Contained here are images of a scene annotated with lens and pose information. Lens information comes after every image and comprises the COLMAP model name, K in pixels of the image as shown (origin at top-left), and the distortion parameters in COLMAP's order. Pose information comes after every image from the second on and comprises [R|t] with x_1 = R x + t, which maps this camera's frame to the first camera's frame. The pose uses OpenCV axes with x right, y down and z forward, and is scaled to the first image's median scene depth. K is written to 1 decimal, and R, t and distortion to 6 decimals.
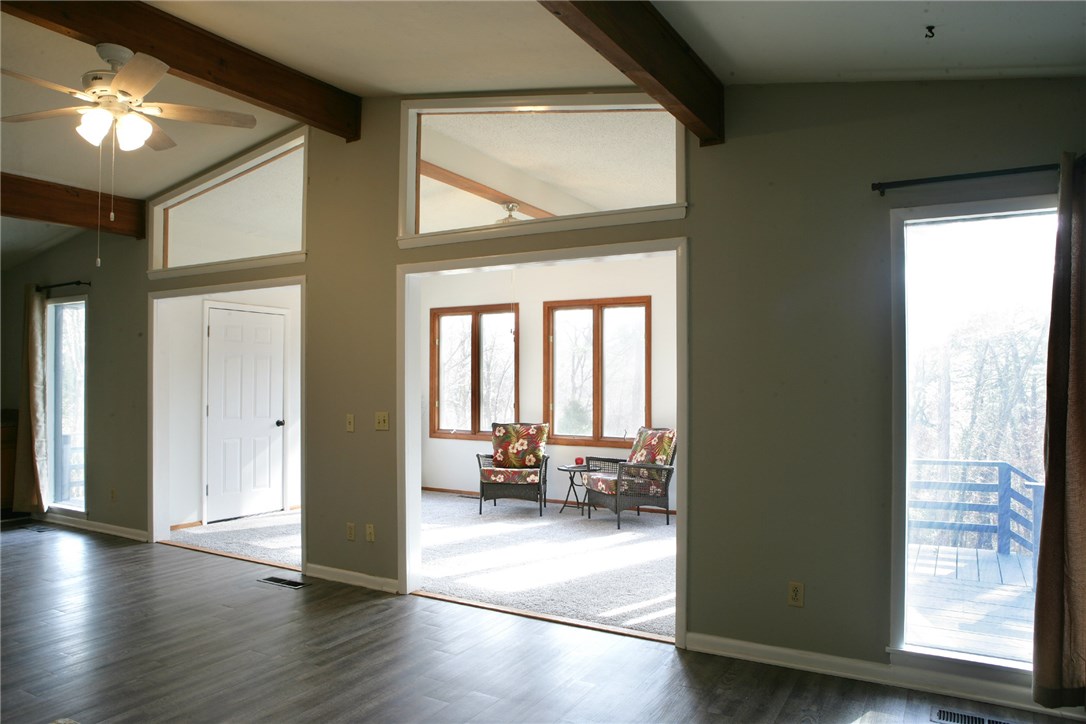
lens RADIAL K [[750.3, 0, 544.3], [0, 750.3, 366.0], [0, 0, 1]] dist [-0.099856, 0.065971]
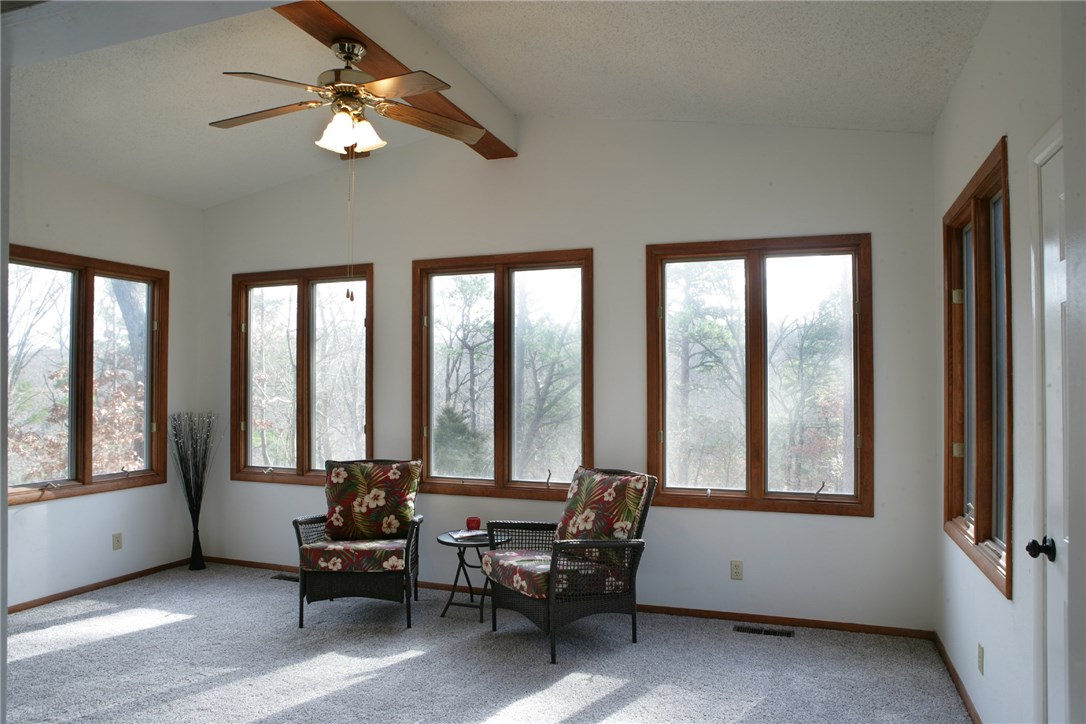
lens RADIAL K [[750.3, 0, 541.5], [0, 750.3, 359.2], [0, 0, 1]] dist [-0.099856, 0.065971]
pose [[0.986286, 0.001380, 0.165037, 0.002042], [0.001091, 0.999889, -0.014878, 0.005192], [-0.165039, 0.014854, 0.986175, 0.440156]]
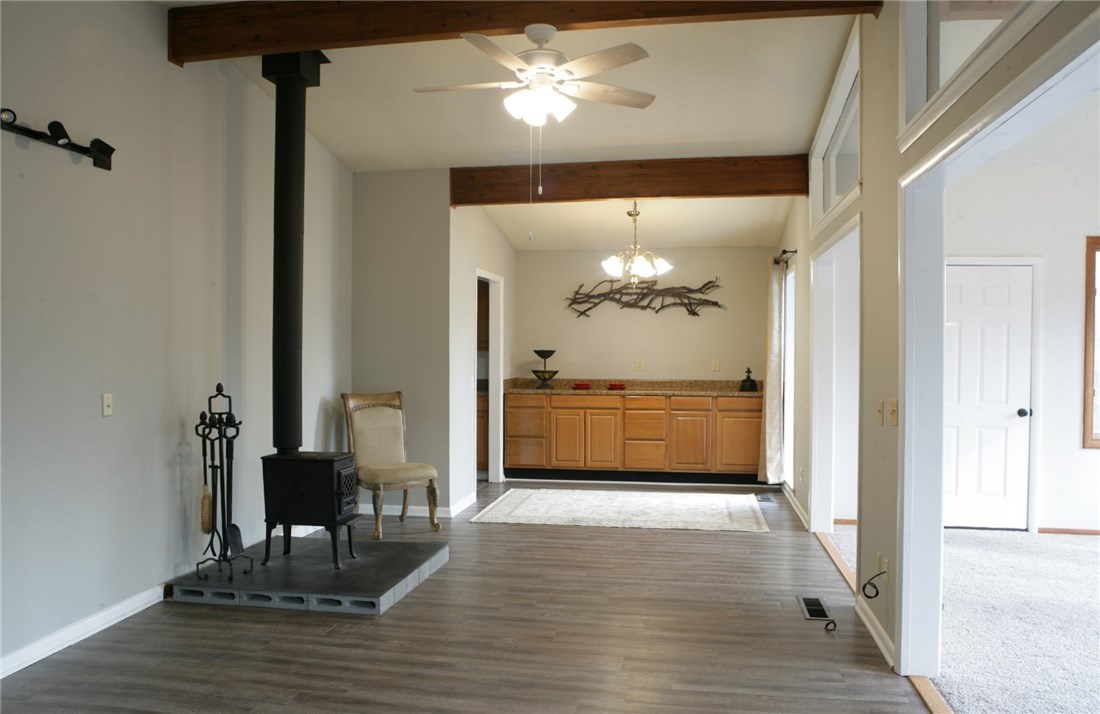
lens RADIAL K [[819.9, 0, 548.3], [0, 819.9, 356.8], [0, 0, 1]] dist [-0.072832, 0.003447]
pose [[0.335153, 0.010487, -0.942105, 0.250222], [0.008271, 0.999867, 0.014073, 0.007166], [0.942127, -0.012509, 0.335022, 0.308714]]
